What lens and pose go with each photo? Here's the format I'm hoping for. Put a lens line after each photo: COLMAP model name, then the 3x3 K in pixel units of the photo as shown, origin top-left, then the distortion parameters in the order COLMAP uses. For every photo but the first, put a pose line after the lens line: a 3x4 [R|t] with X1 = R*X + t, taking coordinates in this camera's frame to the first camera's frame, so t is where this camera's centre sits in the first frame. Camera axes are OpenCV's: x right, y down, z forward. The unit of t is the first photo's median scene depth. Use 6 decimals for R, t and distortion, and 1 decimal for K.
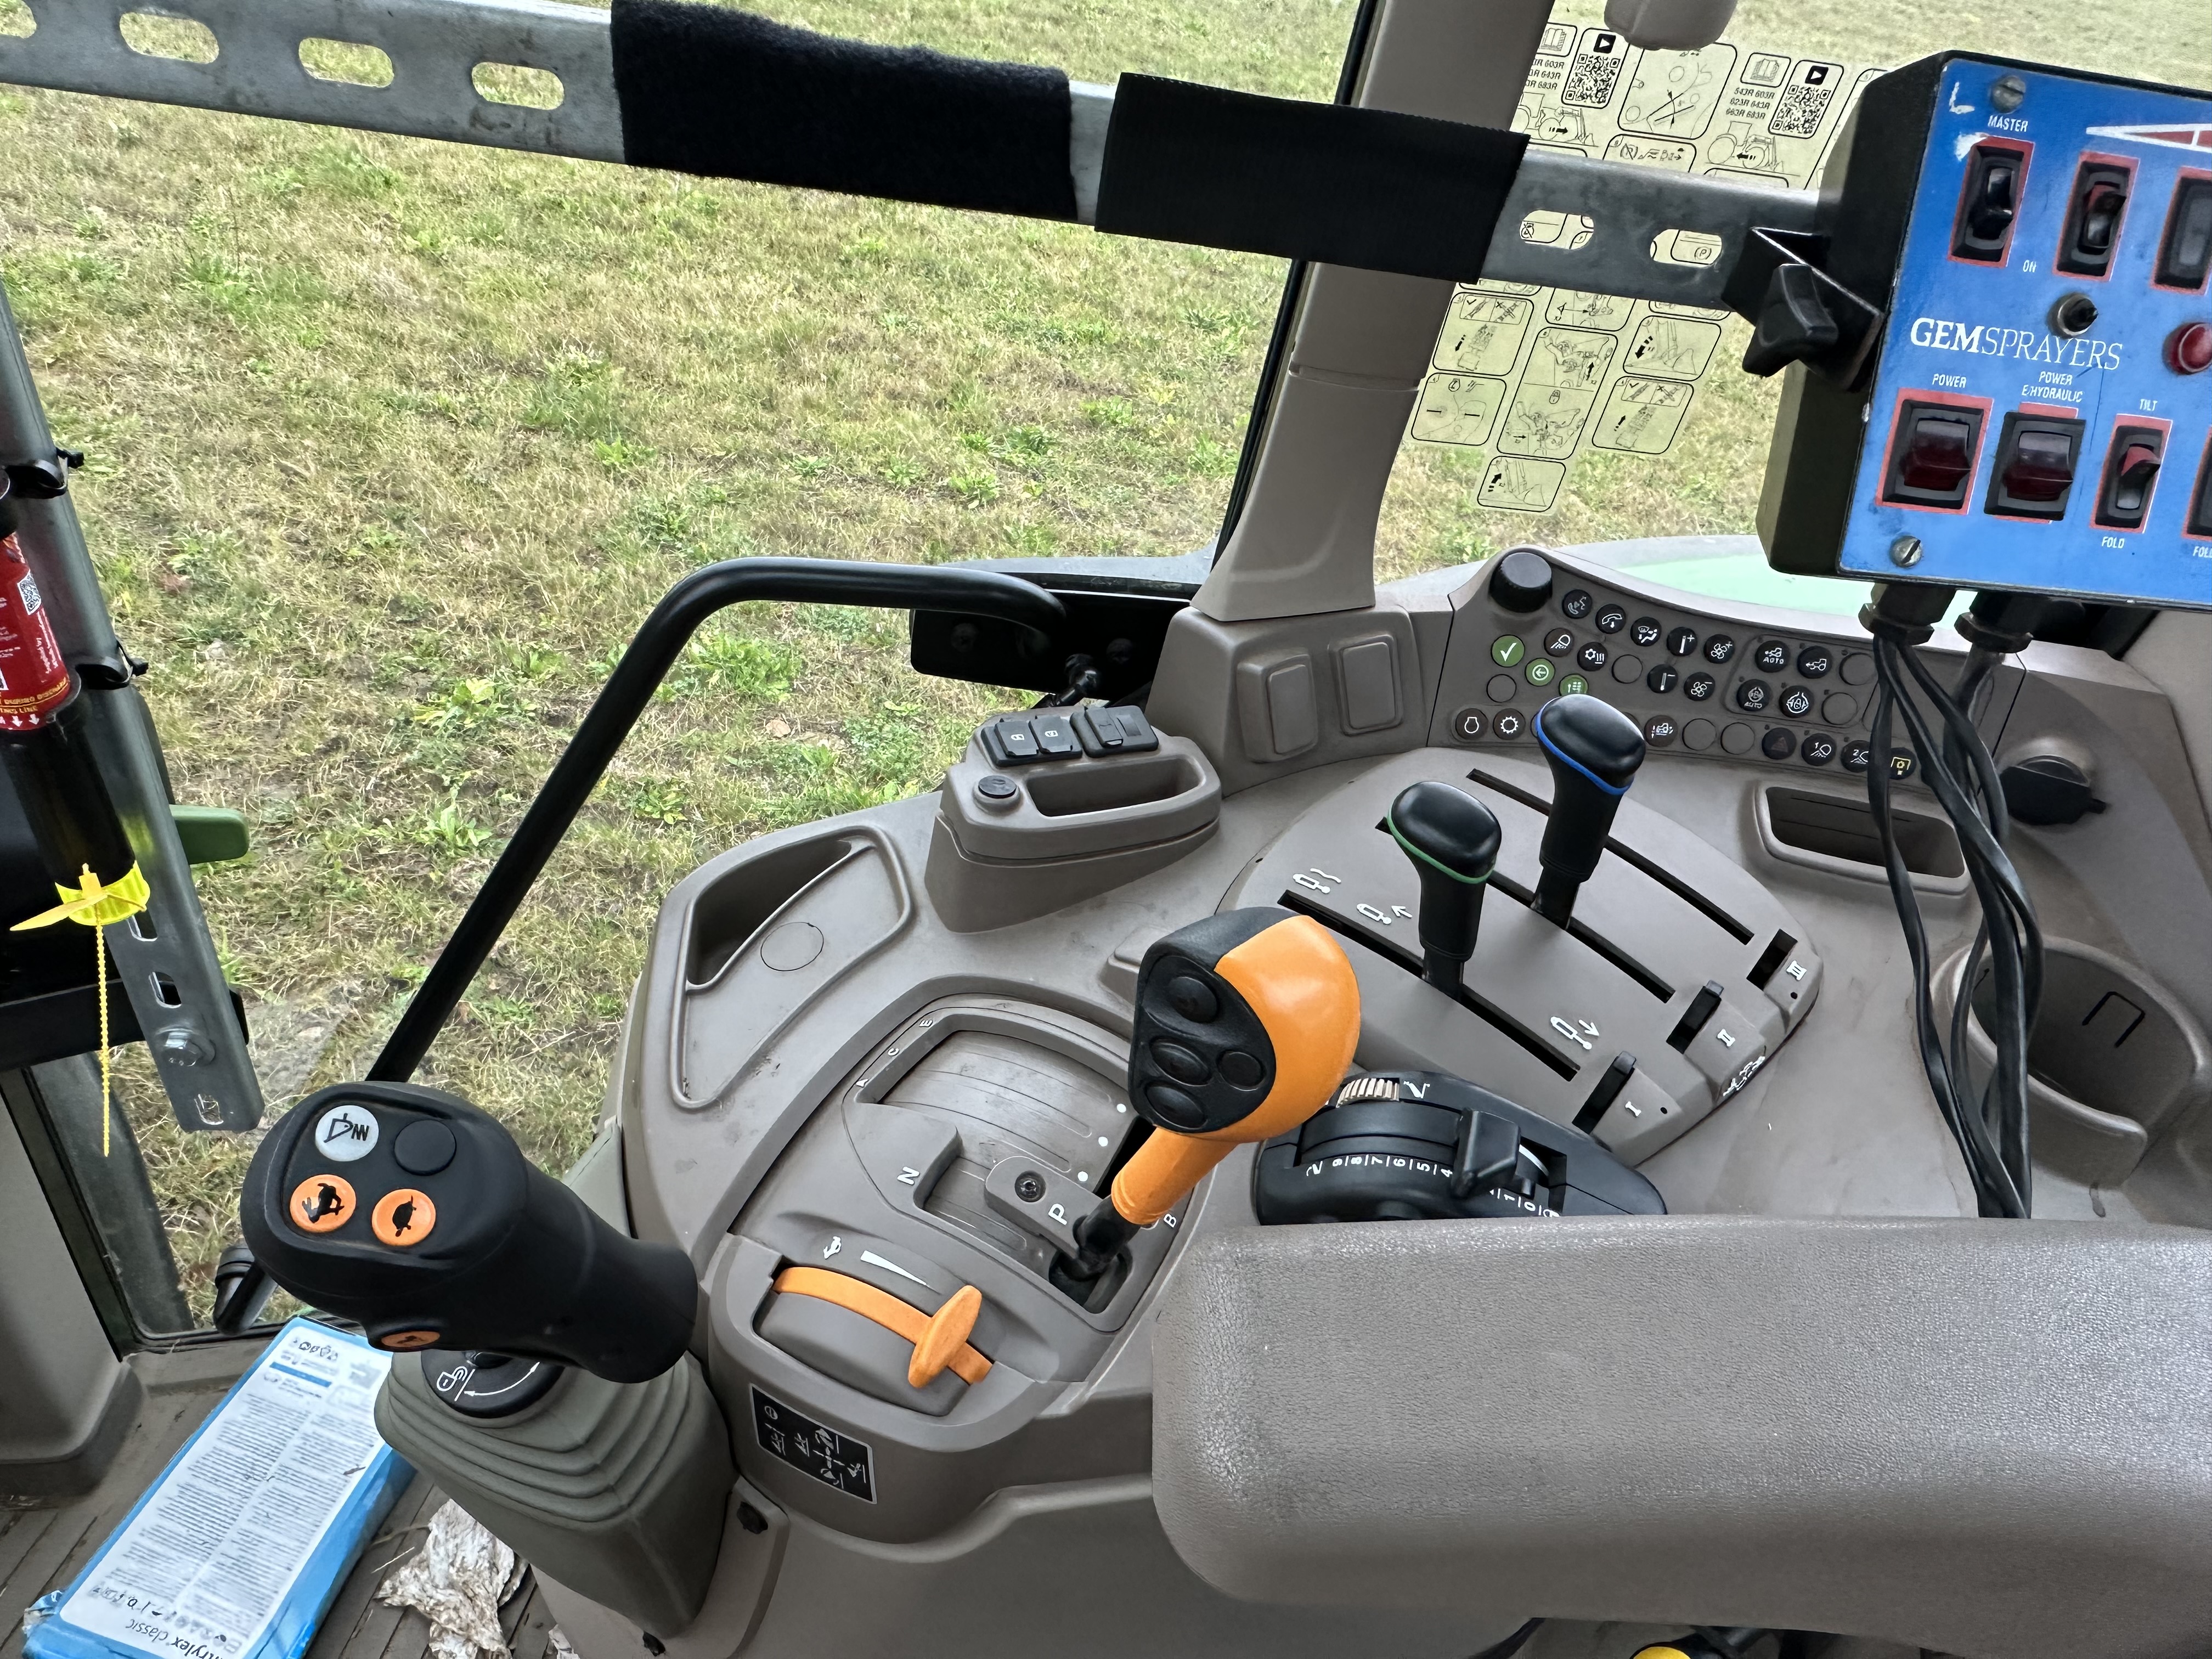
lens RADIAL K [[1382.2, 0, 1106.0], [0, 1382.2, 829.5], [0, 0, 1]] dist [-0.015882, 0.004344]
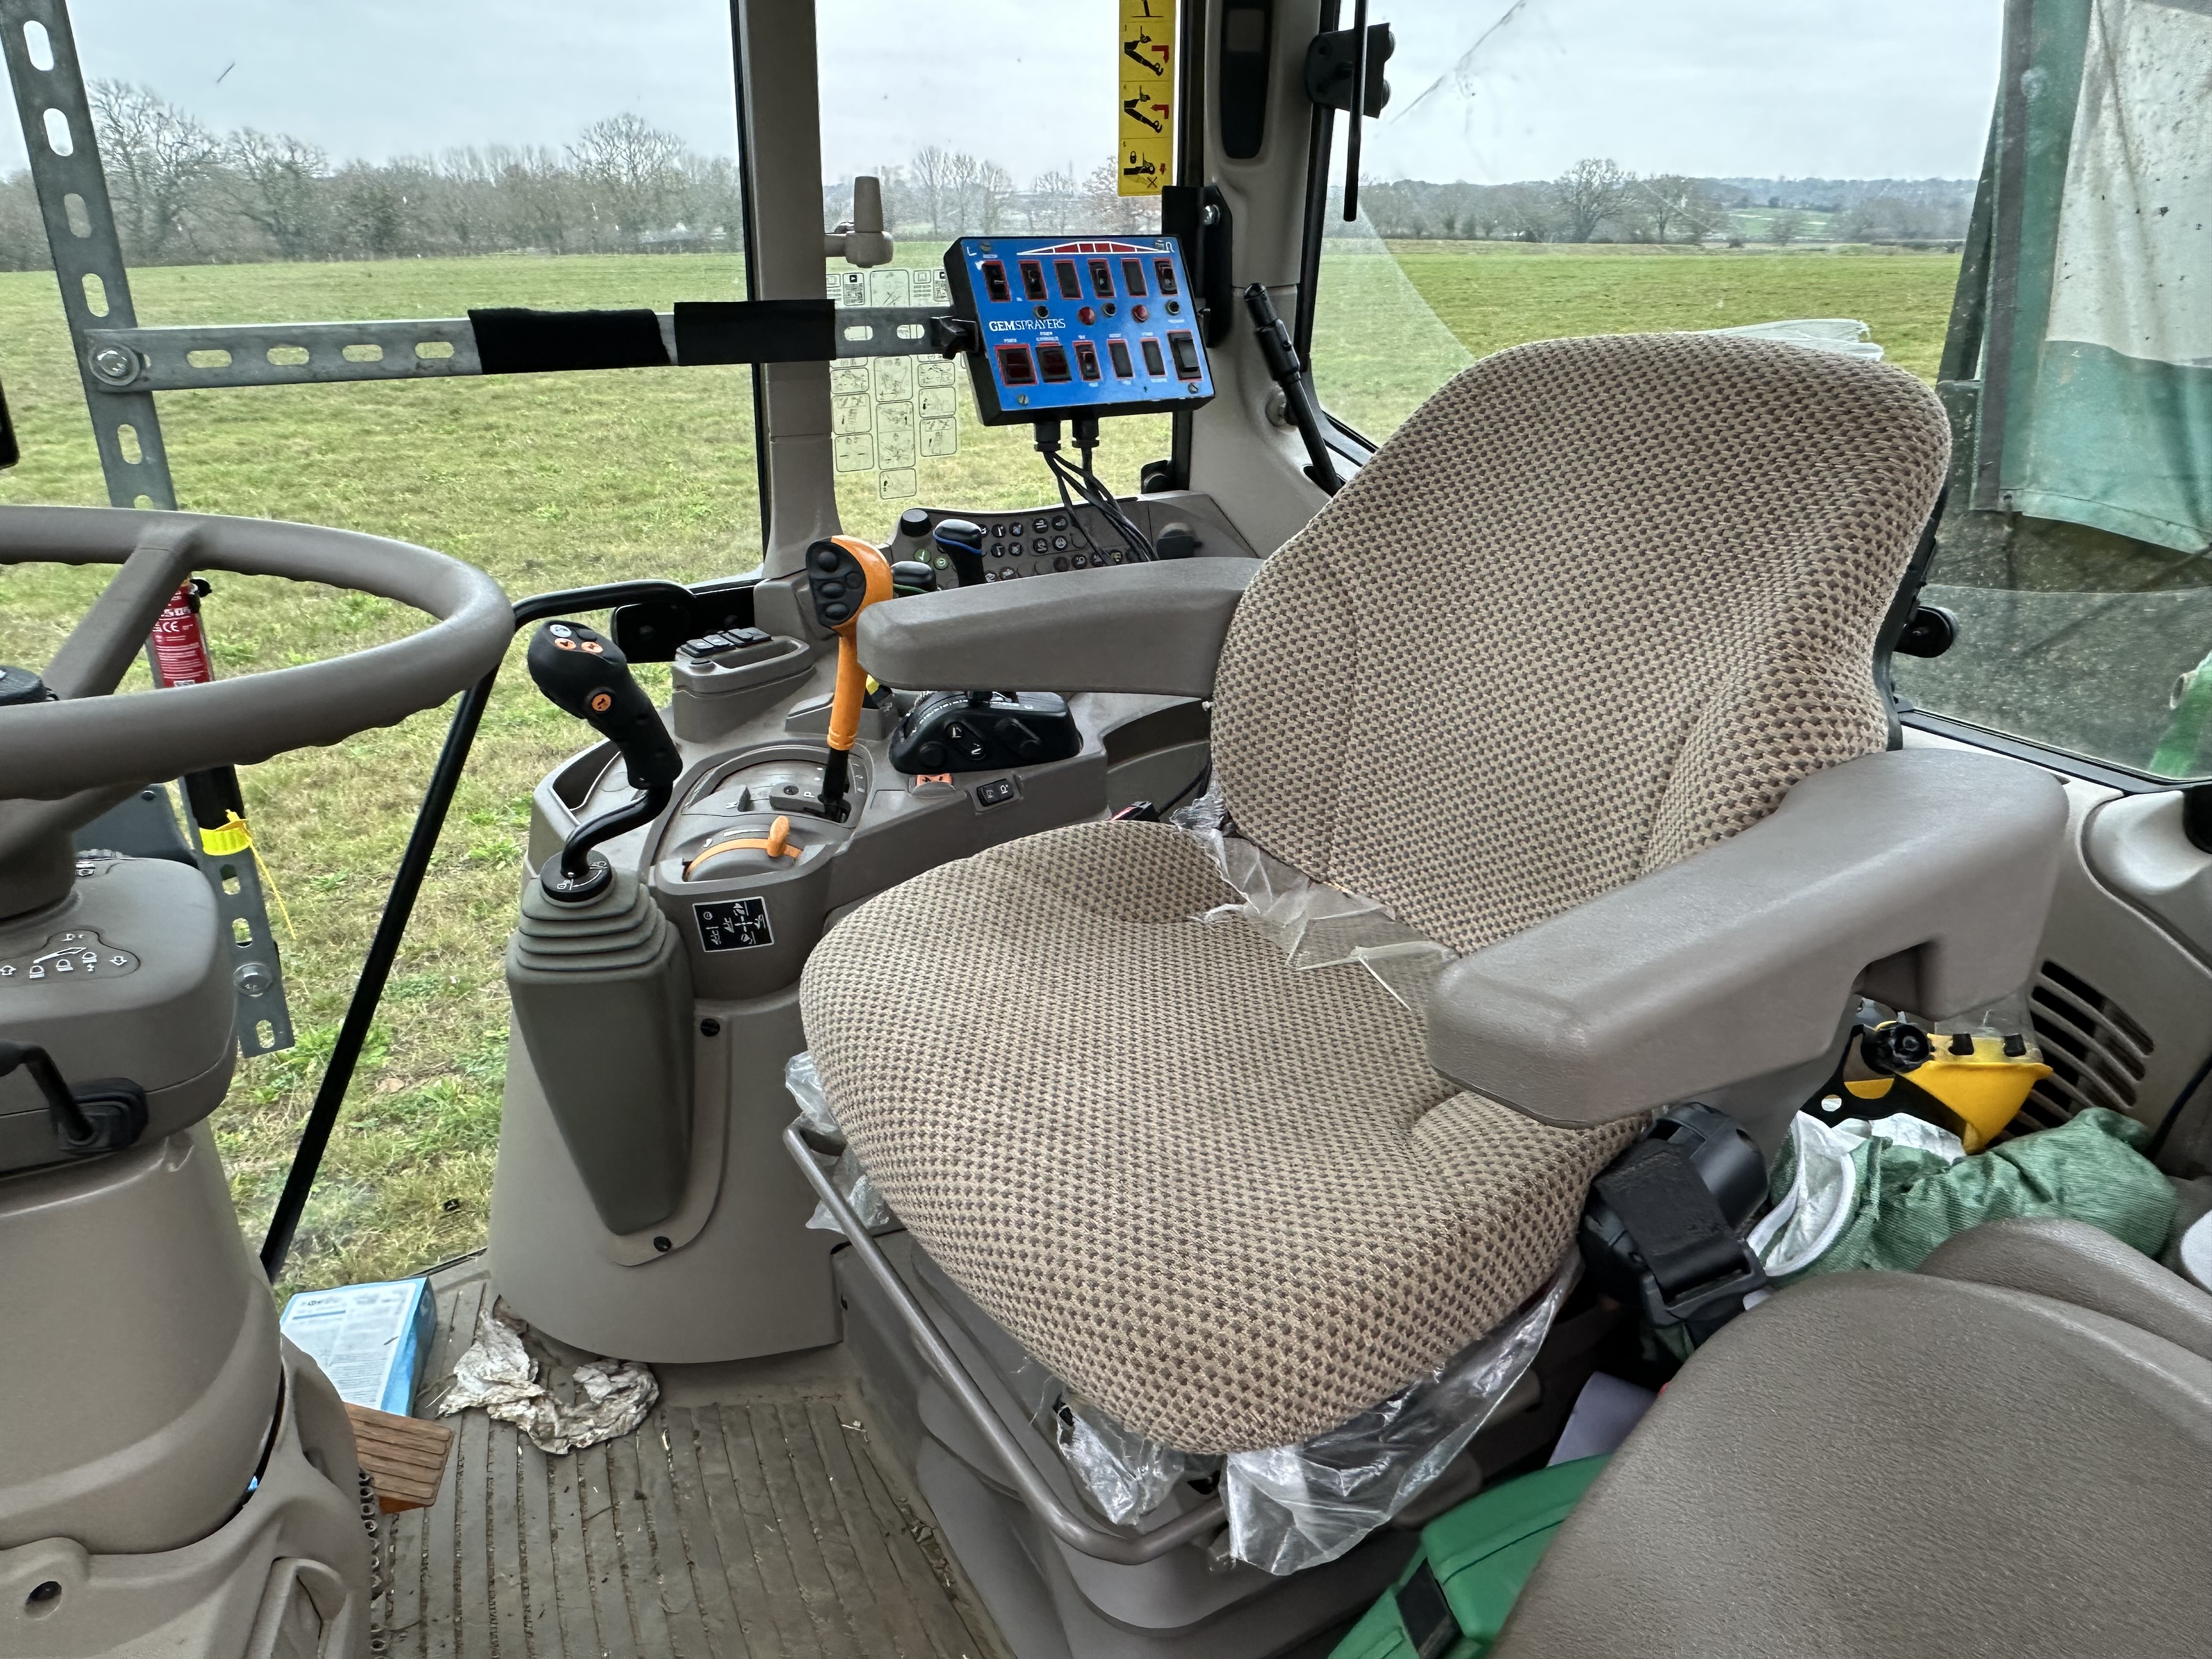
lens RADIAL K [[1382.2, 0, 1106.0], [0, 1382.2, 829.5], [0, 0, 1]] dist [-0.015882, 0.004344]
pose [[0.879030, -0.317322, 0.355828, -0.353095], [0.395492, 0.902122, -0.172518, 0.766403], [-0.266257, 0.292376, 0.918490, -0.899687]]
